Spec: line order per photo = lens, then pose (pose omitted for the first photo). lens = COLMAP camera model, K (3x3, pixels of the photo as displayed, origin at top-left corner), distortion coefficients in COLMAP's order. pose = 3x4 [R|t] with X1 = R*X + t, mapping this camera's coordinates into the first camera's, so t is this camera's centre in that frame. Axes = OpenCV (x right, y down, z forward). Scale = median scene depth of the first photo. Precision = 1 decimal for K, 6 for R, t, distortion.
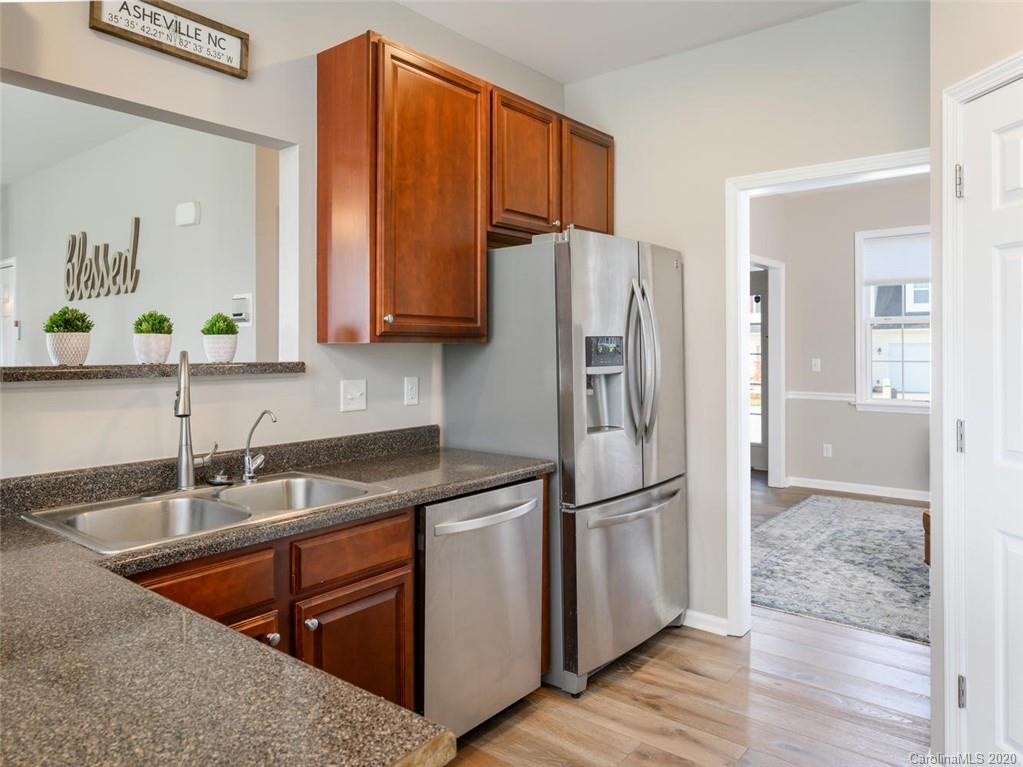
lens RADIAL K [[701.0, 0, 511.6], [0, 701.0, 345.2], [0, 0, 1]] dist [-0.000092, 0.000200]
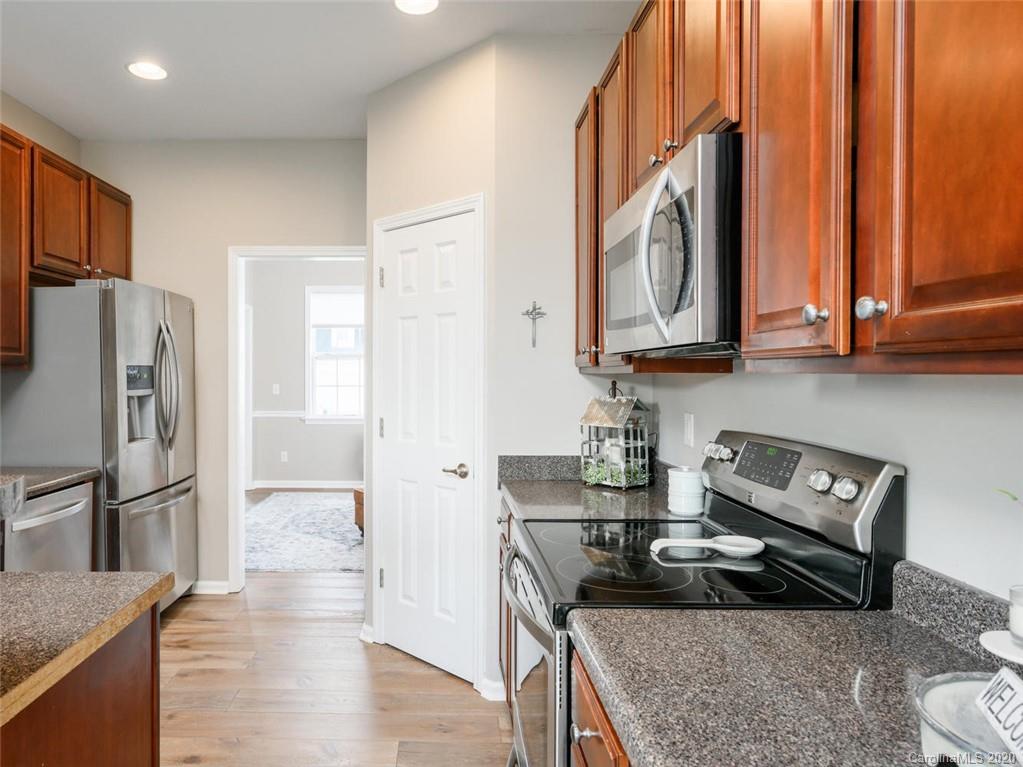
lens RADIAL K [[994.7, 0, 511.5], [0, 994.7, 383.5], [0, 0, 1]] dist [-0.004306, -0.005520]
pose [[0.738865, -0.001228, 0.673852, -0.545156], [-0.005629, 0.999952, 0.007995, 0.001505], [-0.673830, -0.009700, 0.738823, -0.719221]]
